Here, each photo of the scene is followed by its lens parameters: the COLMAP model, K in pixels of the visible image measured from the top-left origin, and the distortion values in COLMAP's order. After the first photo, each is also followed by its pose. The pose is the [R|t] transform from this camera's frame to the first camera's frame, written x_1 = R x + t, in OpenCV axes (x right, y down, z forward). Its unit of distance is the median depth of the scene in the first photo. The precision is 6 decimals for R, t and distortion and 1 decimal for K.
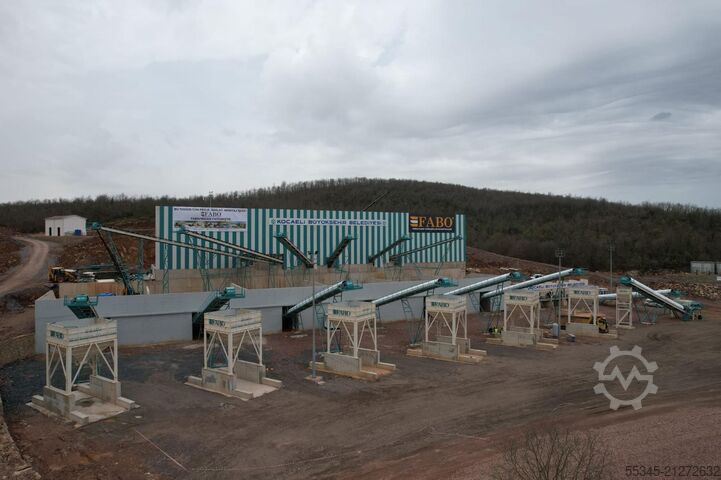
lens RADIAL K [[460.6, 0, 358.8], [0, 460.6, 239.2], [0, 0, 1]] dist [-0.071986, 0.060695]
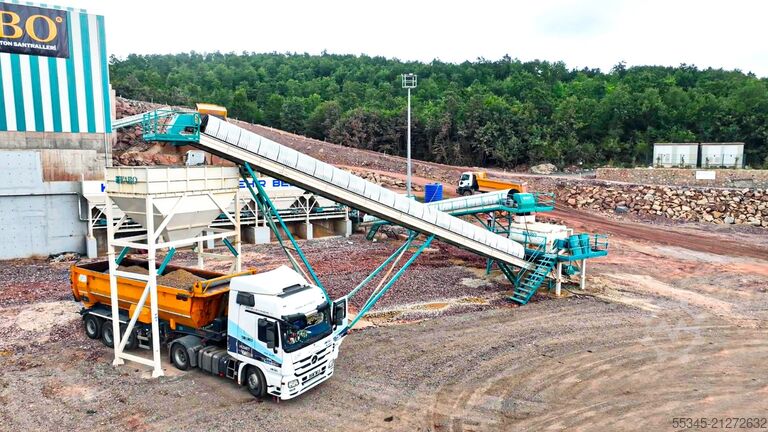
lens RADIAL K [[542.4, 0, 385.9], [0, 542.4, 216.4], [0, 0, 1]] dist [-0.008794, 0.021528]
pose [[0.995168, -0.007537, 0.097899, 0.487501], [-0.003549, 0.993638, 0.112568, 0.075891], [-0.098124, -0.112371, 0.988810, 0.556122]]
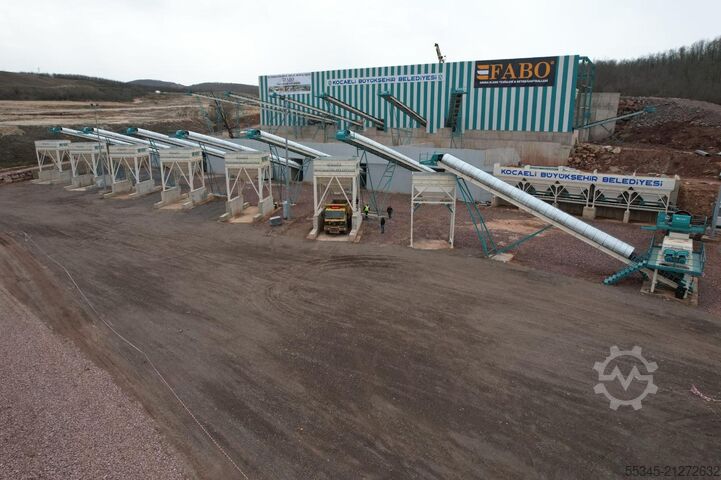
lens RADIAL K [[460.6, 0, 360.8], [0, 460.6, 238.5], [0, 0, 1]] dist [-0.071986, 0.060695]
pose [[0.468249, 0.230335, -0.853046, 0.757543], [-0.001382, 0.965615, 0.259971, 0.031122], [0.883595, -0.120552, 0.452467, 0.499998]]
